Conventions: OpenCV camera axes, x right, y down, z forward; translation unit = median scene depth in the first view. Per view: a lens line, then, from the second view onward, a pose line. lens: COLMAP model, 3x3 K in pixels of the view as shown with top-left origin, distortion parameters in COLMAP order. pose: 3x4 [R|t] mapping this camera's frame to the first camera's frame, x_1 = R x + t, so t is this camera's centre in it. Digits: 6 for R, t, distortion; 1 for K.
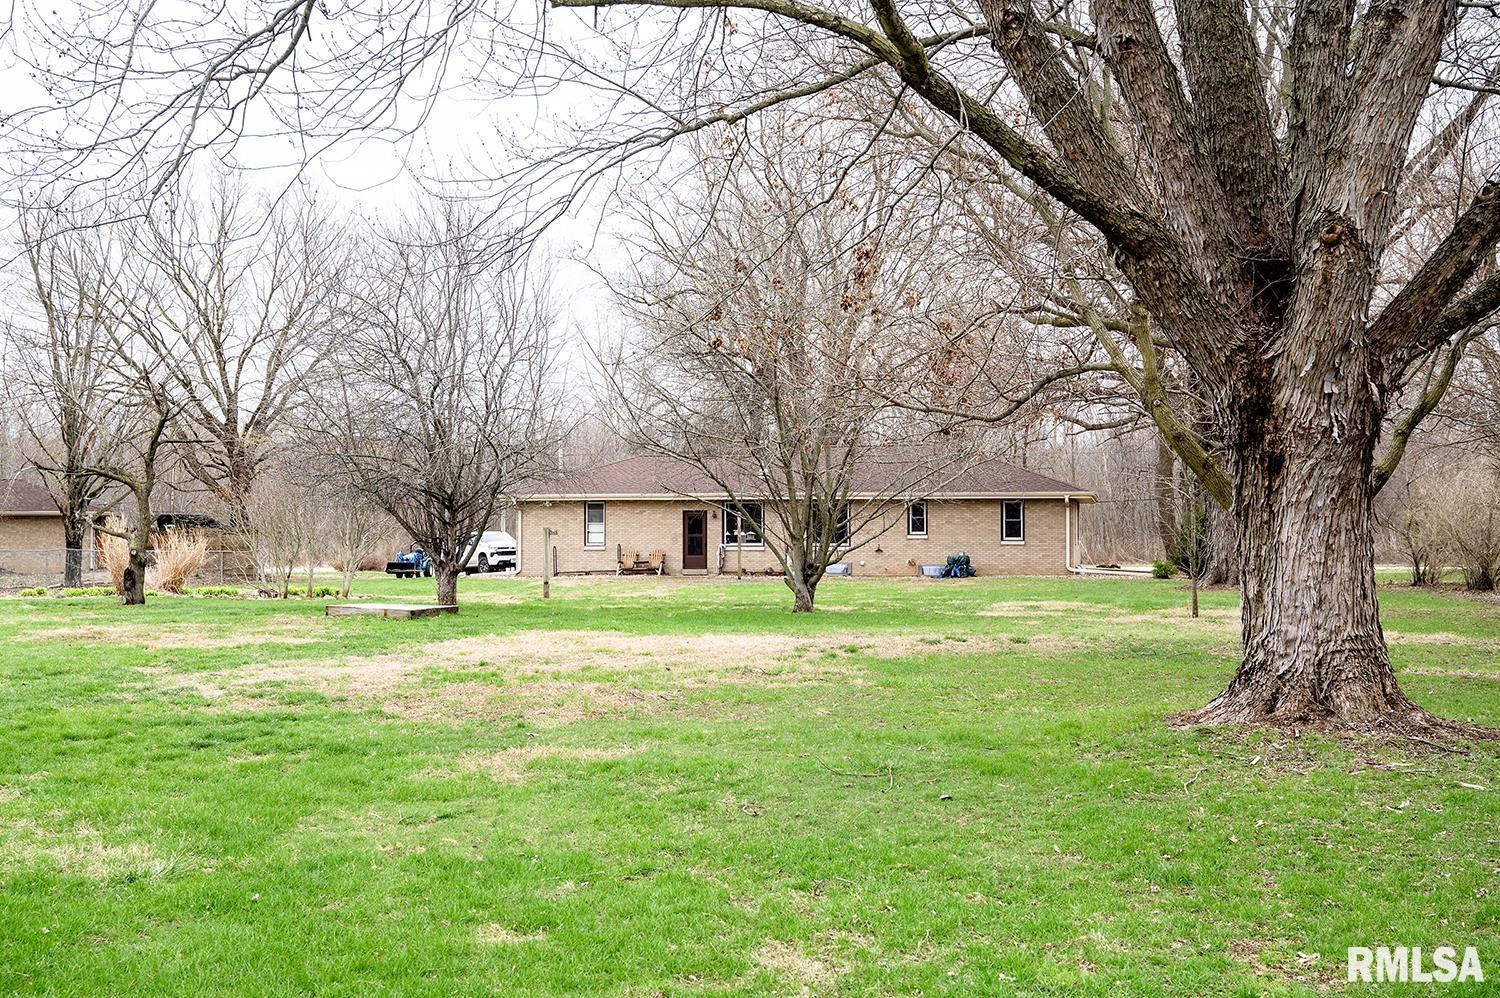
lens RADIAL K [[1681.1, 0, 750.6], [0, 1681.1, 498.9], [0, 0, 1]] dist [-0.002343, 0.000000]
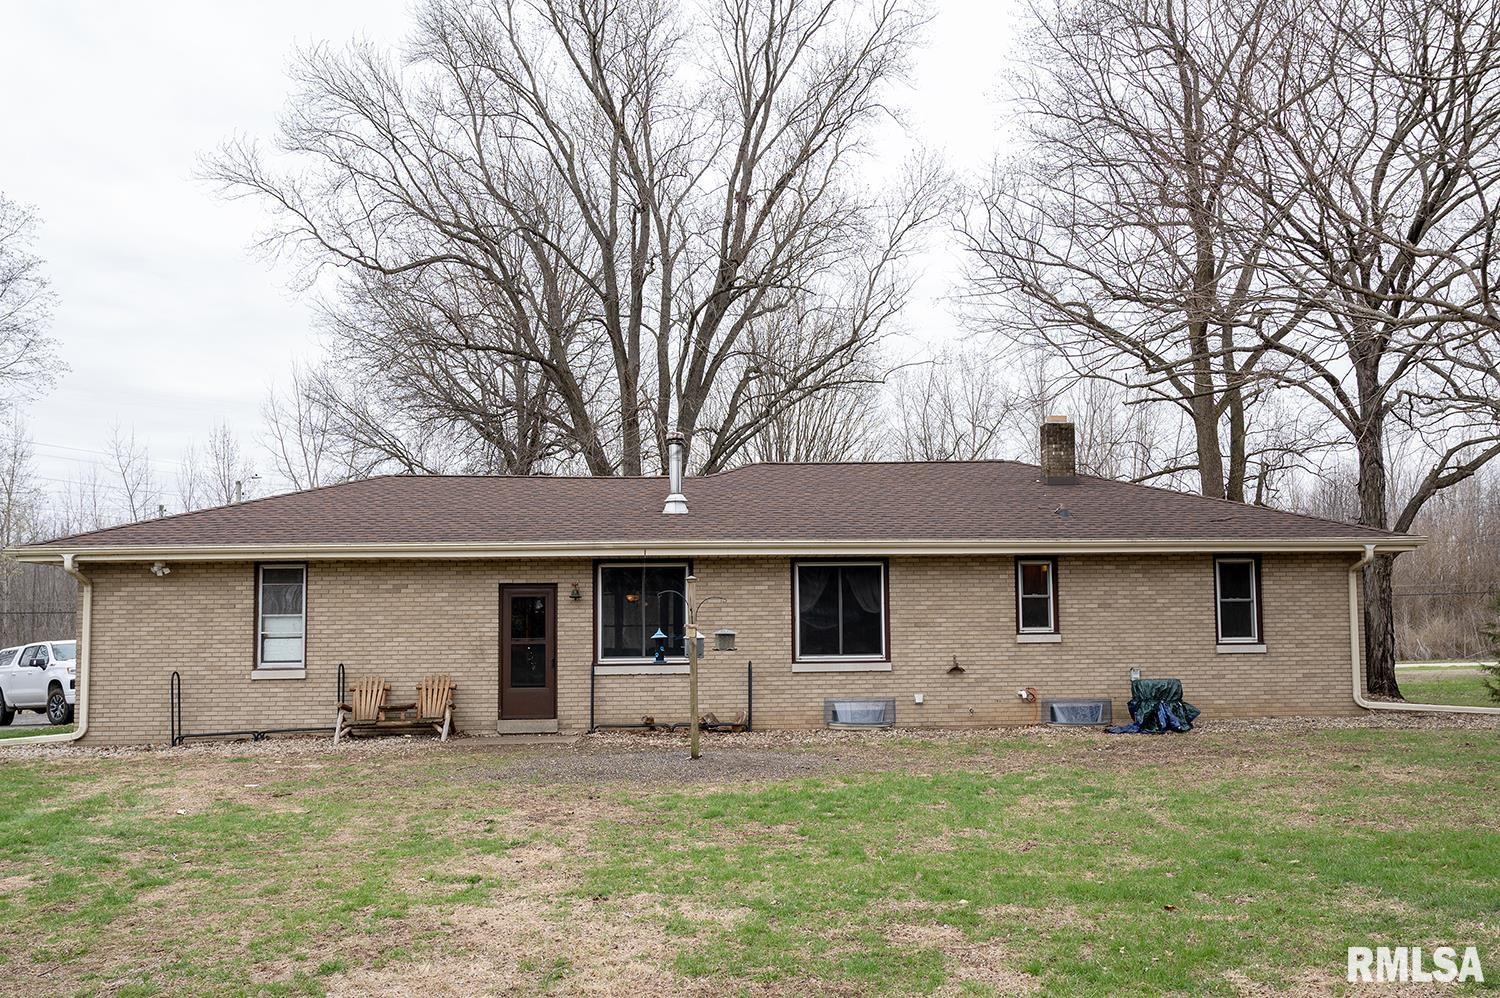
lens RADIAL K [[1186.5, 0, 746.5], [0, 1186.5, 502.1], [0, 0, 1]] dist [-0.003066, 0.000646]
pose [[0.957685, 0.014730, 0.287443, -0.067649], [0.004552, 0.997790, -0.066297, 0.006504], [-0.287784, 0.064800, 0.955501, 0.689190]]
